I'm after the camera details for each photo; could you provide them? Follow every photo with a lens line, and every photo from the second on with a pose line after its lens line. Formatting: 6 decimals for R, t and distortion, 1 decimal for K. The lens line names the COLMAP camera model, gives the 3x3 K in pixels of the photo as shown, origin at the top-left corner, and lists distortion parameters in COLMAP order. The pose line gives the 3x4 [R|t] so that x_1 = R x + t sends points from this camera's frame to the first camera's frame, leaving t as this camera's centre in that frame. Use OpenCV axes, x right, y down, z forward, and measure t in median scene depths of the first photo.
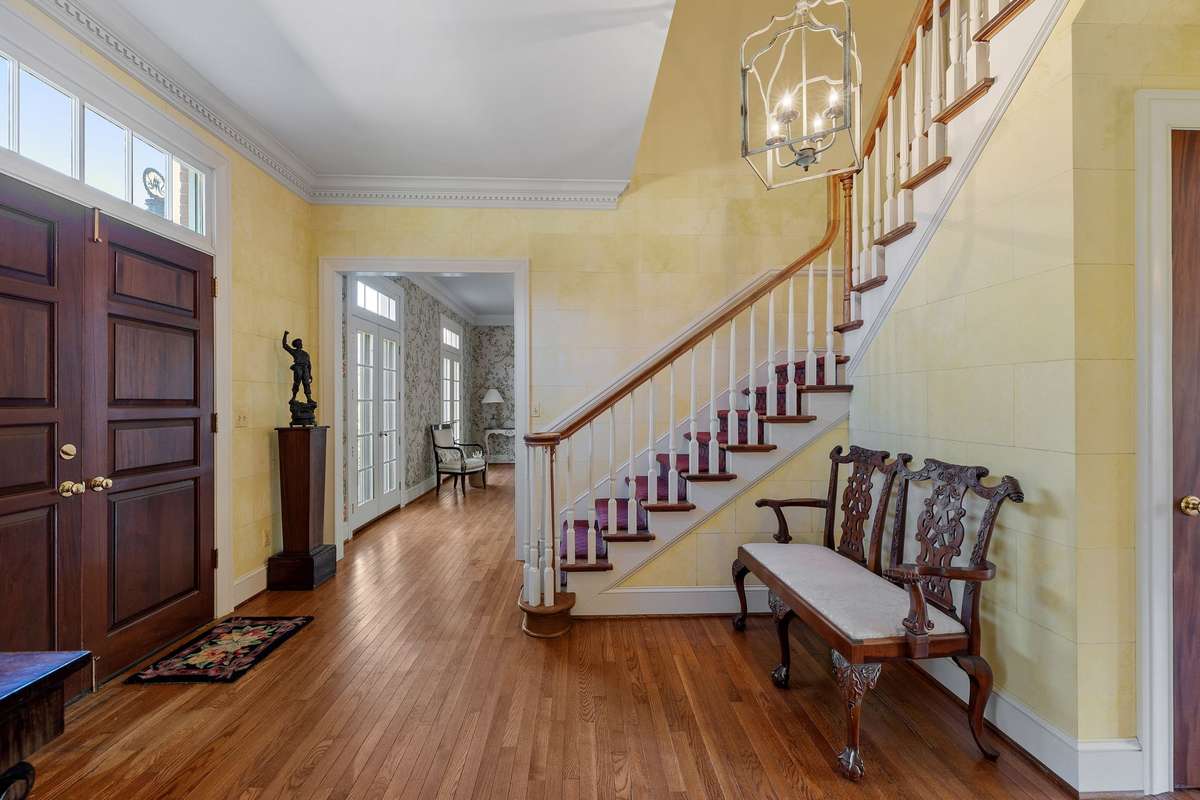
lens RADIAL K [[505.0, 0, 595.4], [0, 505.0, 401.3], [0, 0, 1]] dist [-0.001864, 0.001002]
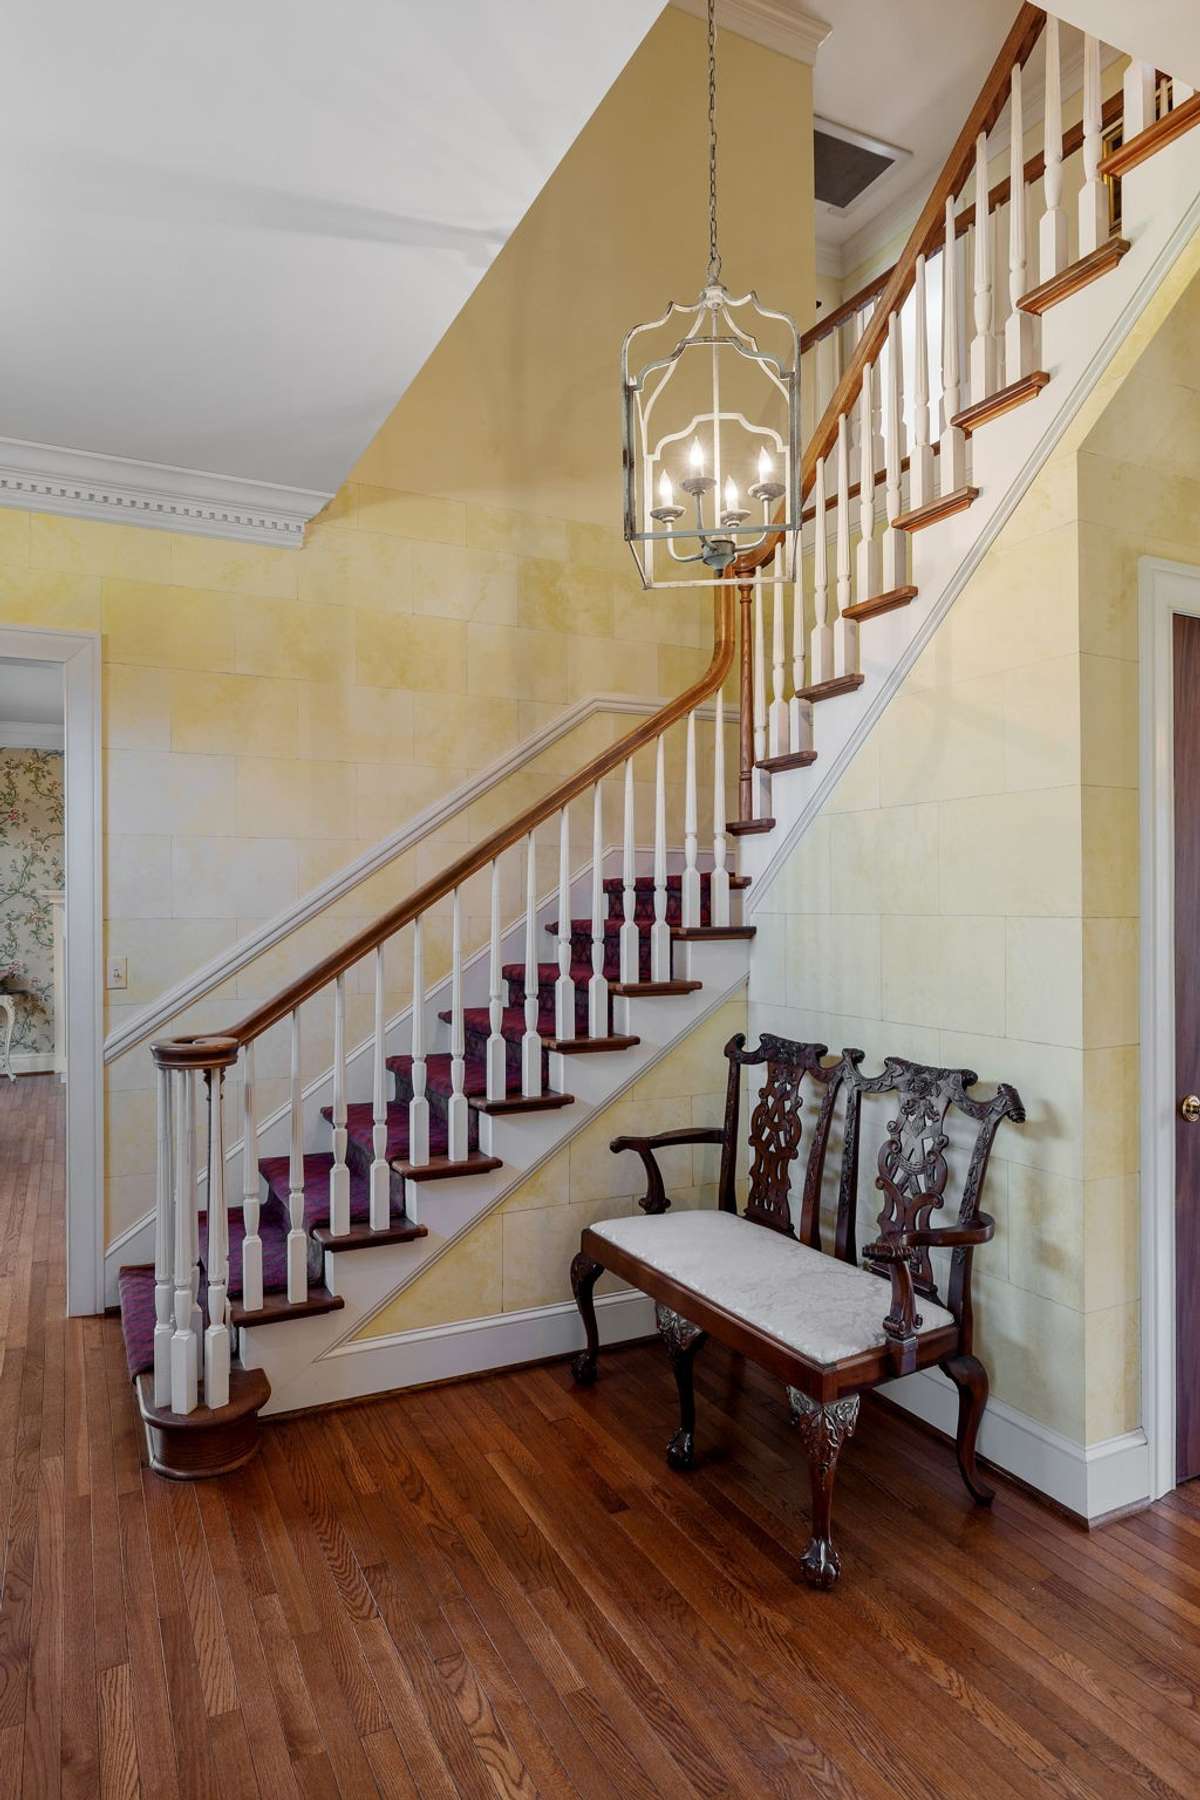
lens RADIAL K [[1078.9, 0, 598.2], [0, 1078.9, 902.4], [0, 0, 1]] dist [-0.007795, 0.001955]
pose [[0.908297, -0.001303, 0.418324, -0.185923], [0.002233, 0.999996, -0.001735, -0.061553], [-0.418320, 0.002511, 0.908296, -0.060339]]
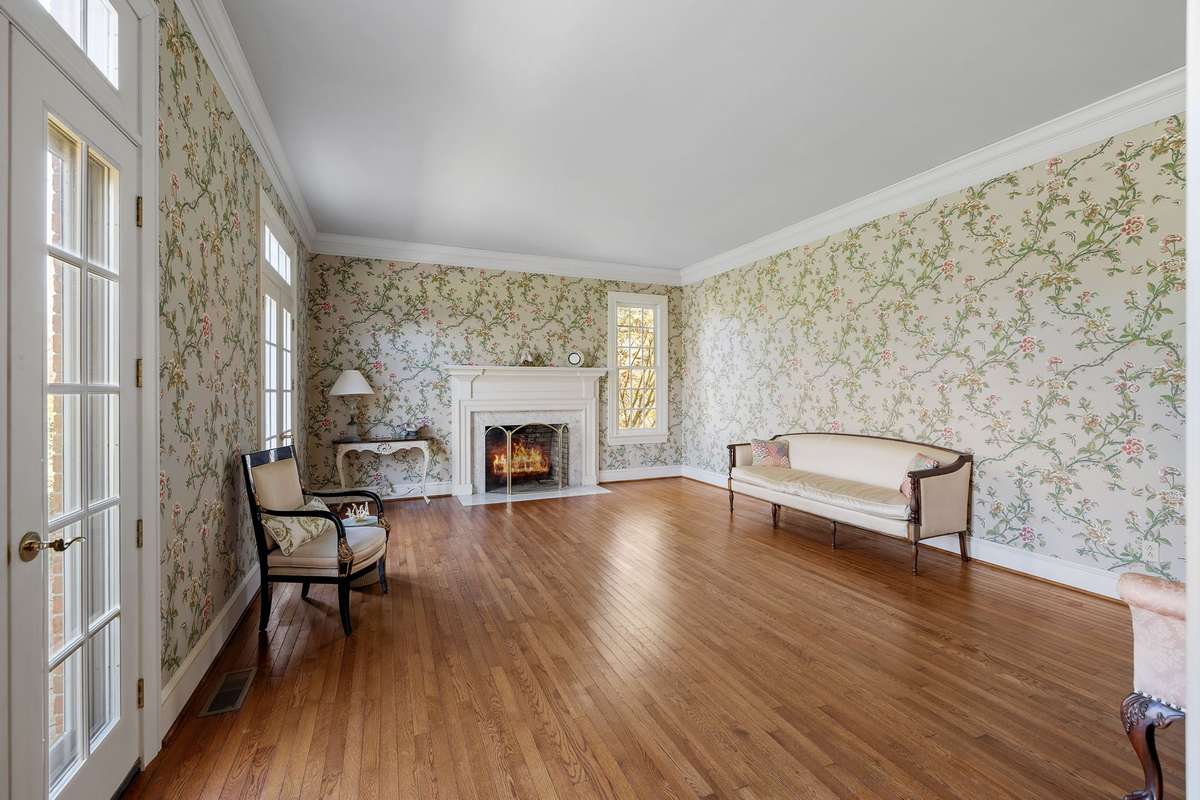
lens RADIAL K [[505.0, 0, 602.9], [0, 505.0, 392.9], [0, 0, 1]] dist [-0.001864, 0.001002]
pose [[0.930150, 0.000138, 0.367180, -0.484801], [-0.000648, 0.999999, 0.001266, -0.000008], [-0.367179, -0.001415, 0.930149, 1.246645]]
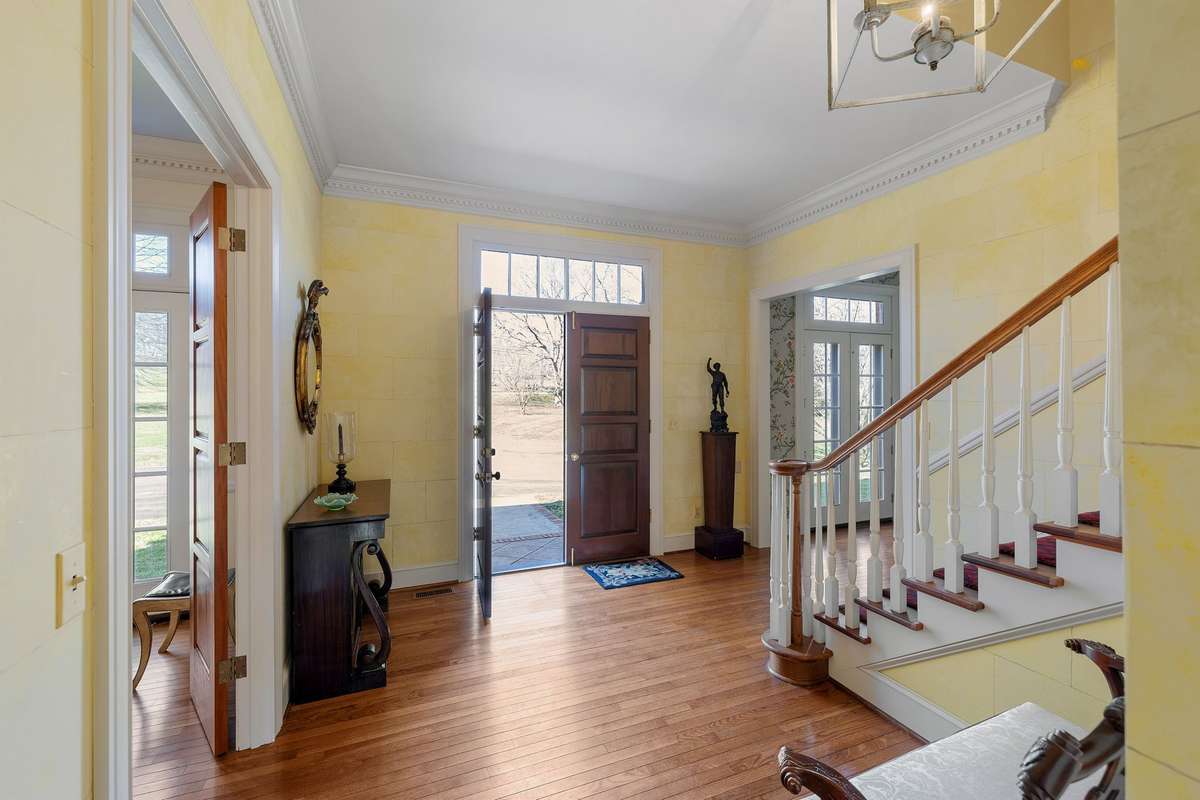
lens RADIAL K [[505.0, 0, 593.5], [0, 505.0, 393.5], [0, 0, 1]] dist [-0.001864, 0.001002]
pose [[0.341725, 0.004030, -0.939791, 0.663196], [0.002028, 0.999985, 0.005025, -0.068506], [0.939798, -0.003623, 0.341712, 0.345936]]
